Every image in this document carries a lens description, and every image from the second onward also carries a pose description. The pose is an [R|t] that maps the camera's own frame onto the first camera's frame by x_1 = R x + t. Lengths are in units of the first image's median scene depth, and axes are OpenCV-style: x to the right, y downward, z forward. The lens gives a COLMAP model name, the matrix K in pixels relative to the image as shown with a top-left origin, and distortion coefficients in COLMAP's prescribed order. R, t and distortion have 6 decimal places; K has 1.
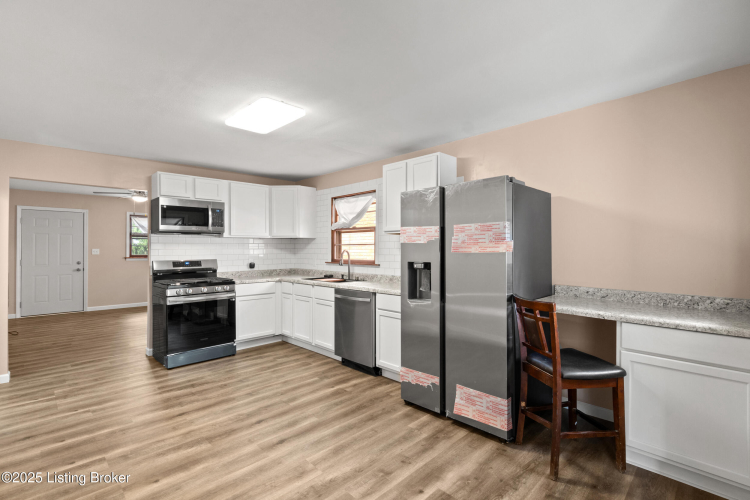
lens RADIAL K [[345.8, 0, 363.2], [0, 345.8, 247.0], [0, 0, 1]] dist [-0.007316, 0.000348]
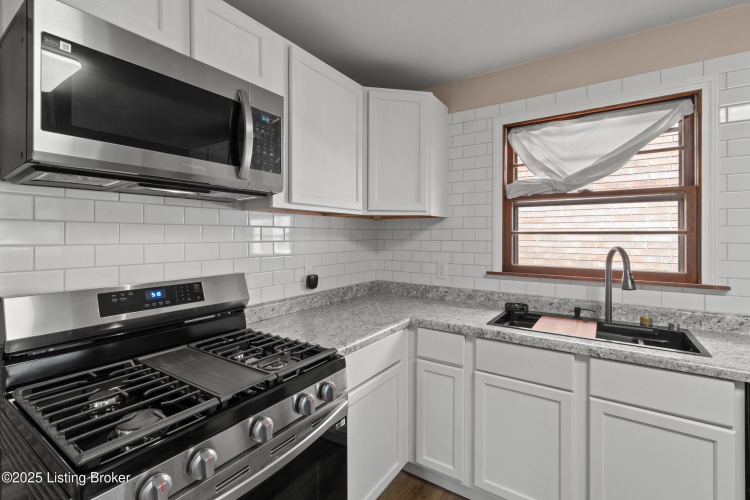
lens RADIAL K [[341.8, 0, 364.1], [0, 341.8, 237.0], [0, 0, 1]] dist [0.002739, 0.000297]
pose [[0.982017, 0.002521, 0.188778, -0.462499], [-0.003907, 0.999968, 0.006972, -0.004044], [-0.188754, -0.007585, 0.981995, 0.806991]]
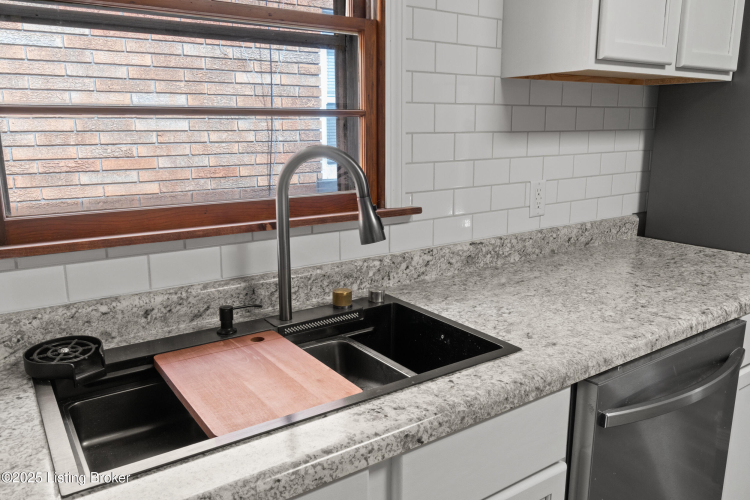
lens RADIAL K [[573.7, 0, 374.1], [0, 573.7, 247.7], [0, 0, 1]] dist [0.000588, -0.000562]
pose [[0.158520, -0.209953, 0.964775, -0.360935], [-0.006383, 0.976892, 0.213638, -0.002540], [-0.987335, -0.040024, 0.153516, 1.096396]]
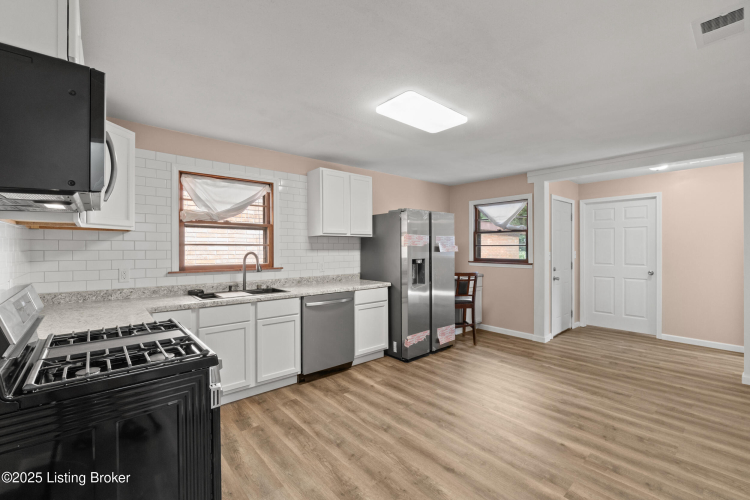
lens RADIAL K [[324.3, 0, 375.0], [0, 324.3, 247.6], [0, 0, 1]] dist [-0.001467, 0.000157]
pose [[0.052891, 0.001378, 0.998599, -0.893204], [-0.004807, 0.999988, -0.001125, -0.001497], [-0.998589, -0.004741, 0.052897, 0.806640]]
